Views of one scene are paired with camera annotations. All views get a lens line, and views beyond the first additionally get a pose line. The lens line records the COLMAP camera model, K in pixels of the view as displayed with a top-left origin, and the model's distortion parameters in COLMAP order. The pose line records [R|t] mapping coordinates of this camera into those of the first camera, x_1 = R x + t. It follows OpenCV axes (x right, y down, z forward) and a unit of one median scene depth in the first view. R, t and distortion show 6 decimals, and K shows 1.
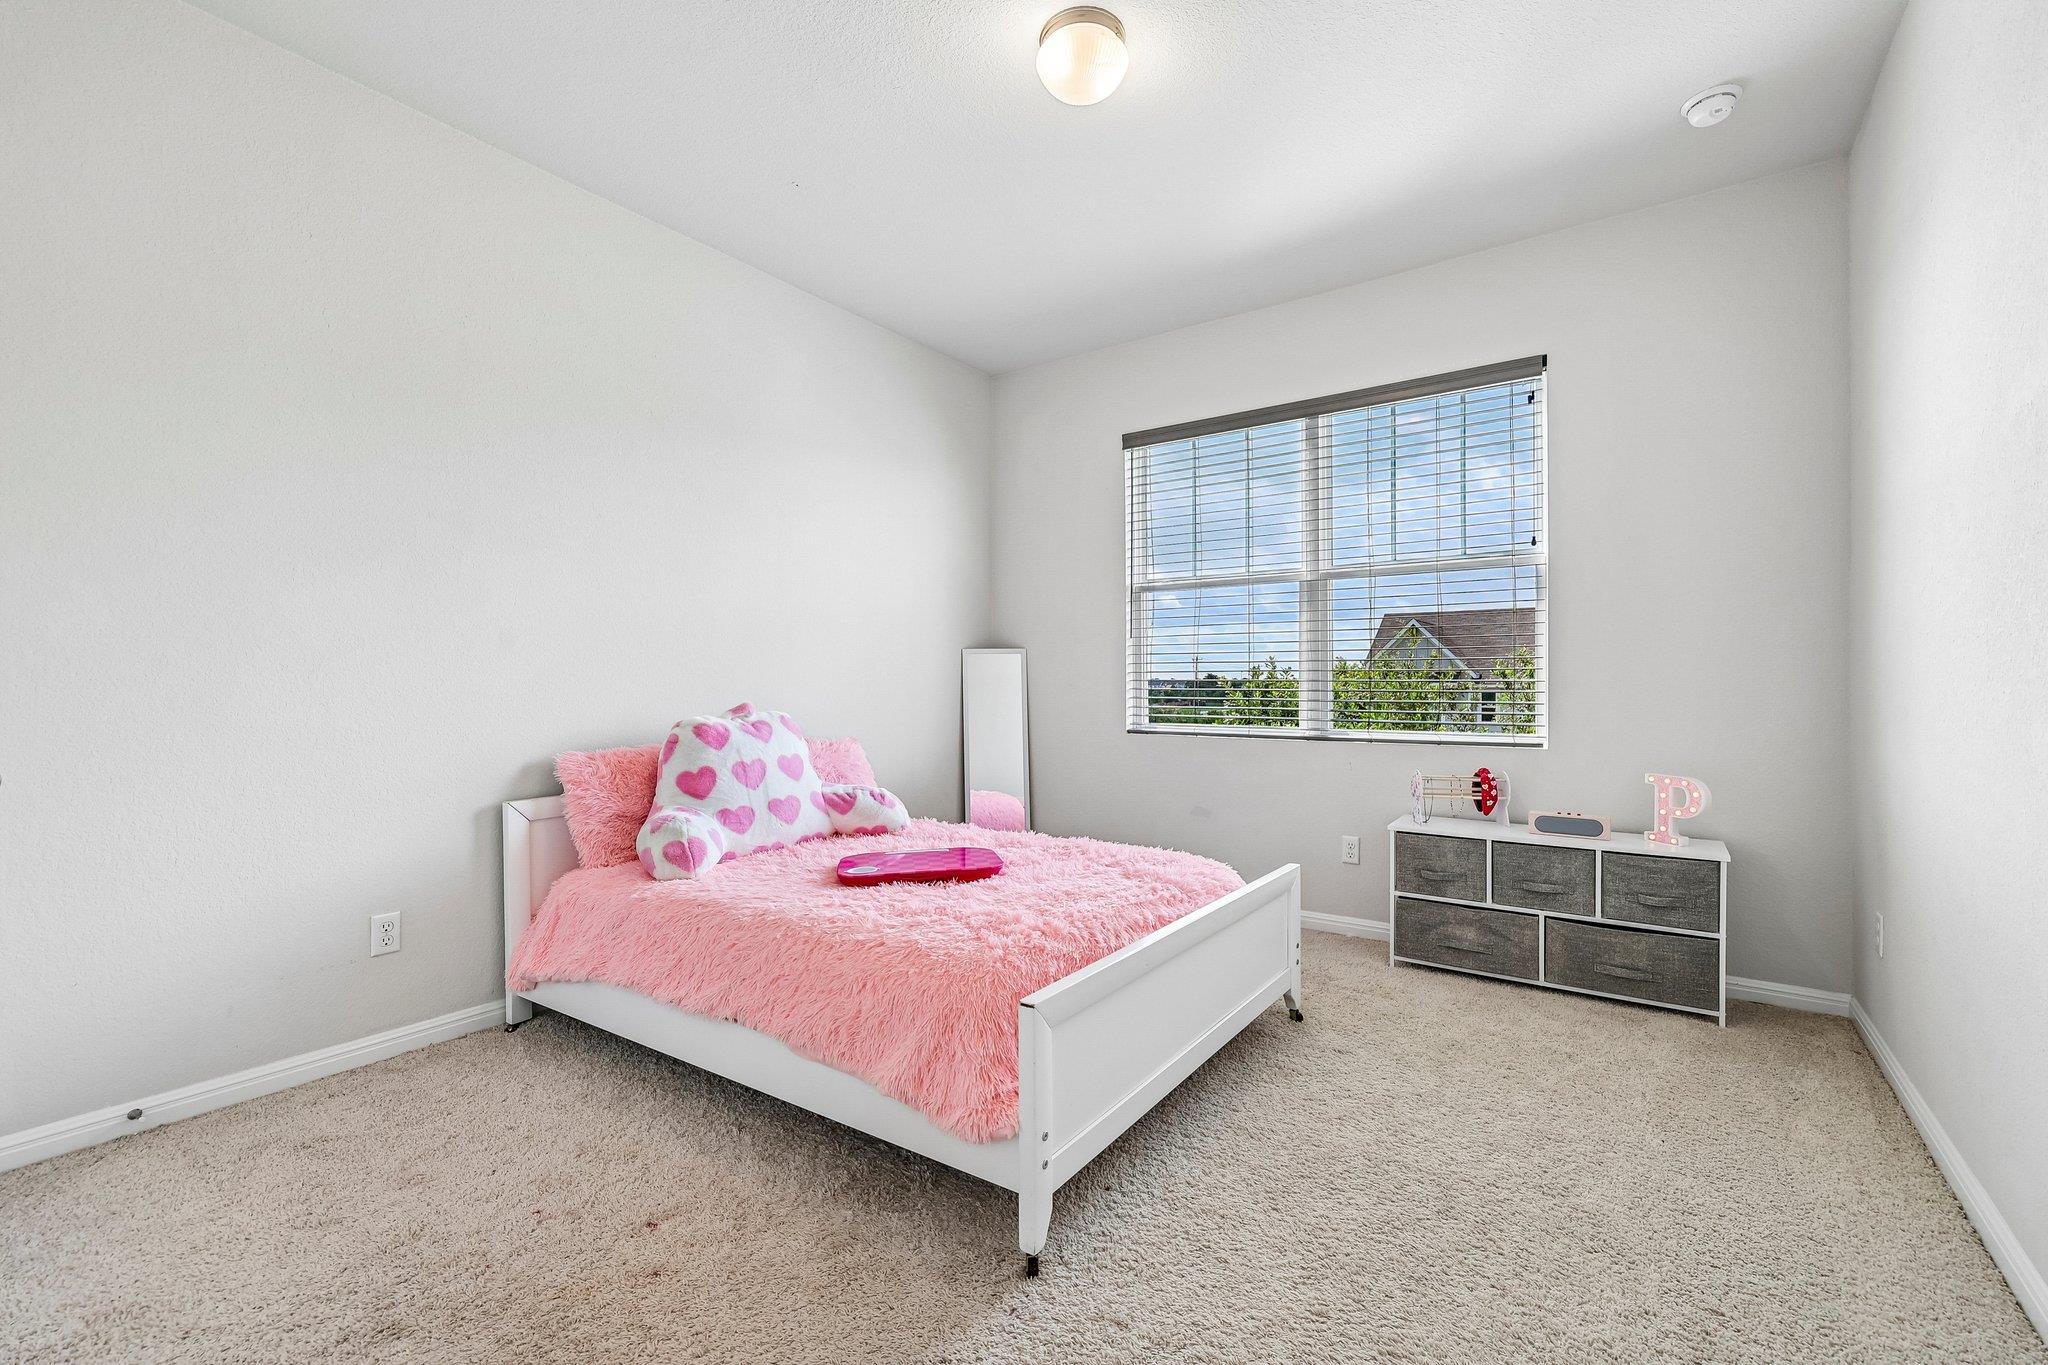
lens RADIAL K [[844.1, 0, 1024.0], [0, 844.1, 682.5], [0, 0, 1]] dist [-0.006721, -0.000264]
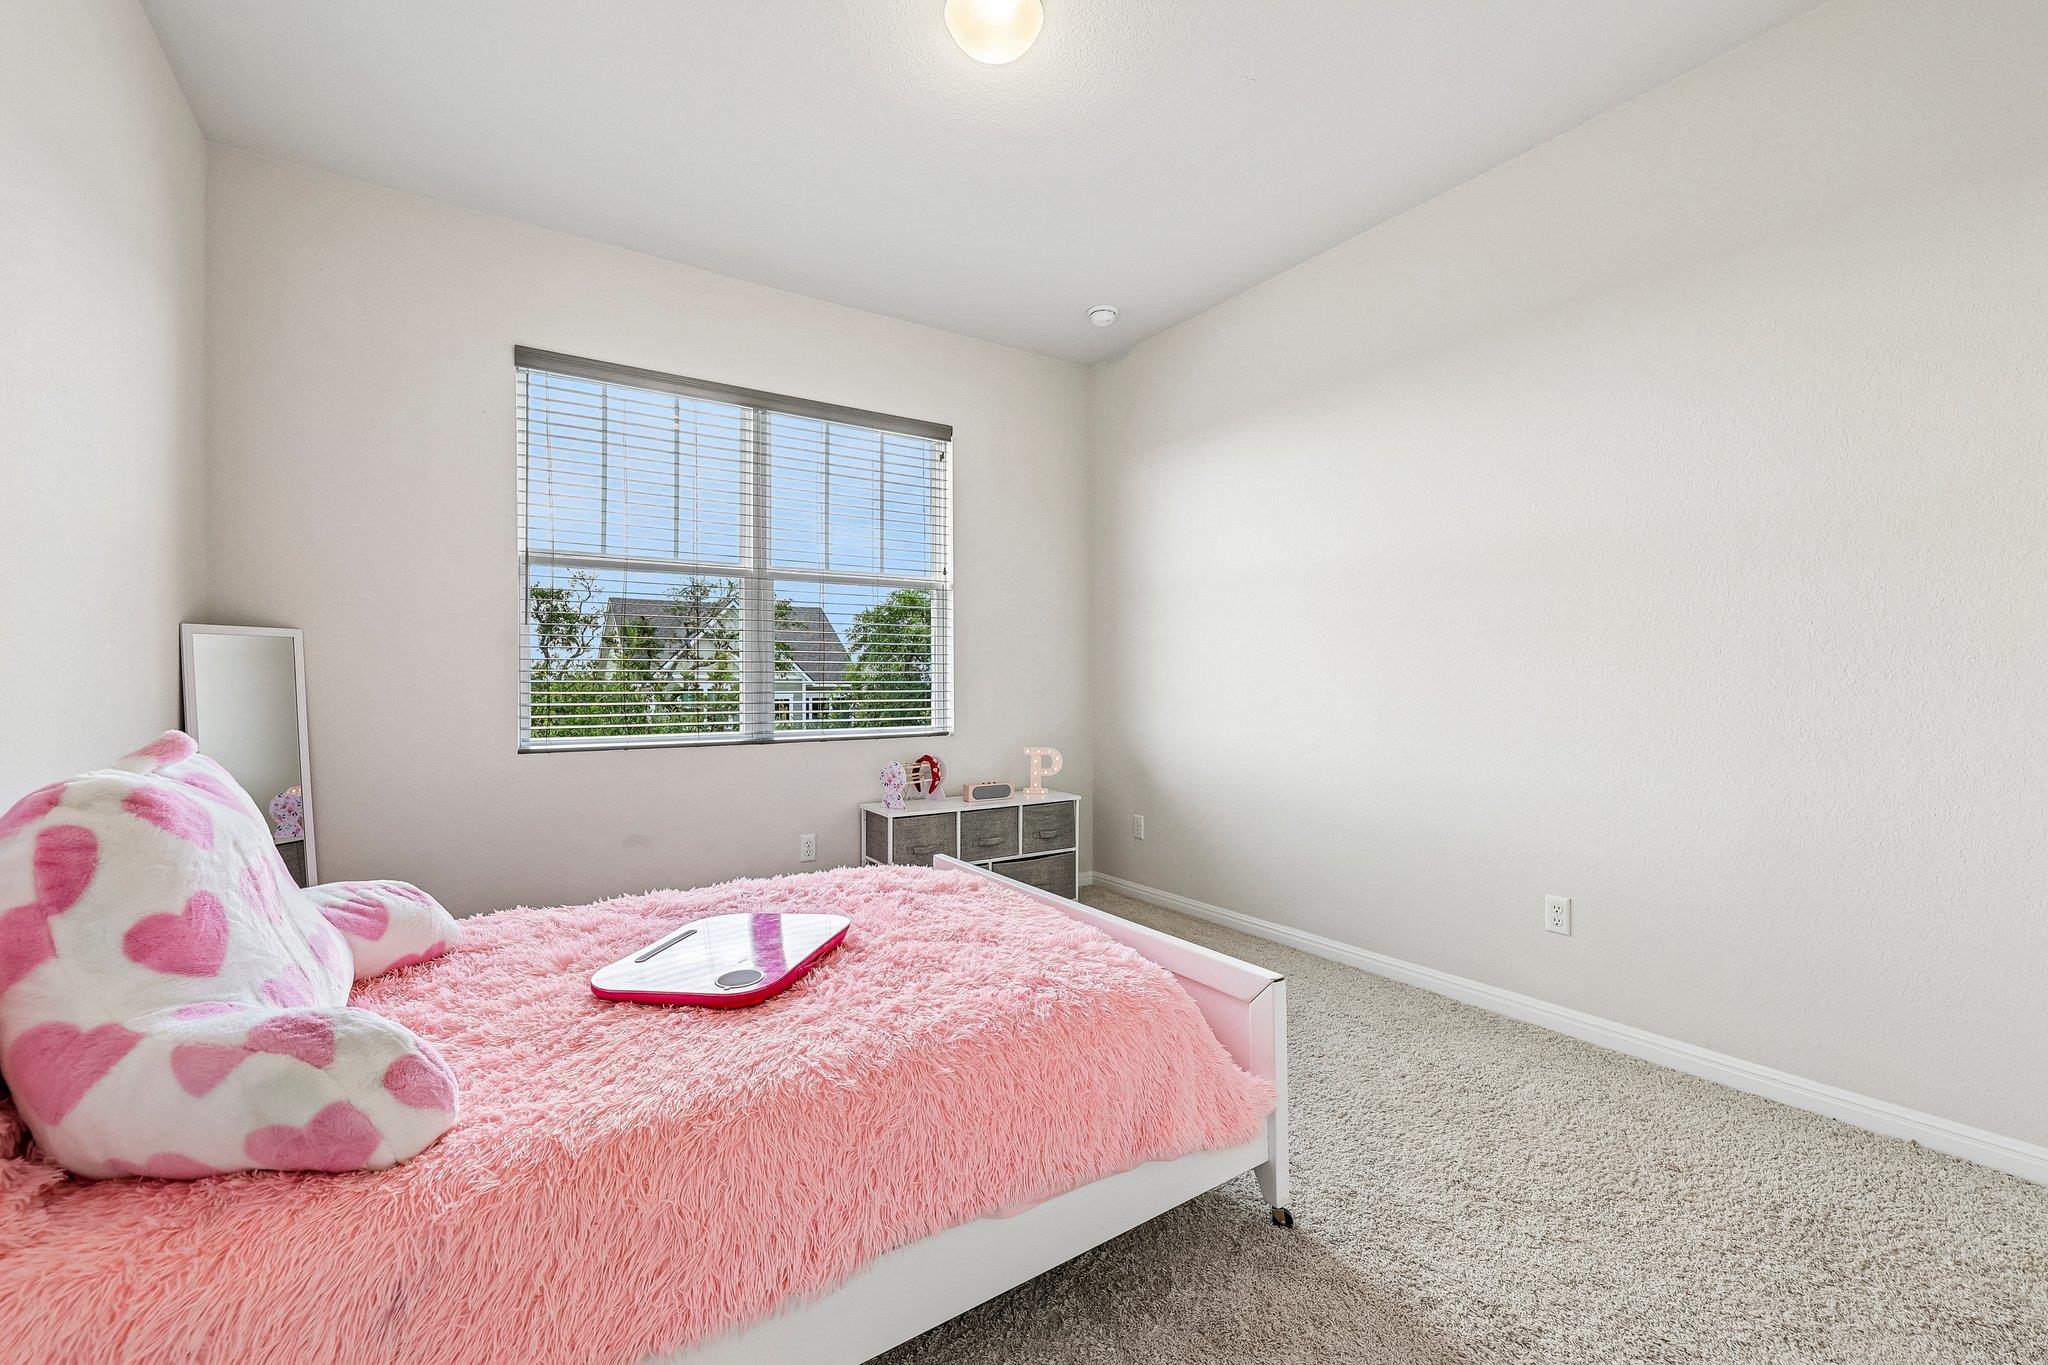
lens RADIAL K [[861.8, 0, 1028.0], [0, 861.8, 680.7], [0, 0, 1]] dist [-0.000179, -0.000277]
pose [[0.358594, 0.001232, 0.933493, -0.564806], [0.003336, 0.999991, -0.002601, -0.001039], [-0.933488, 0.004047, 0.358586, 0.432613]]
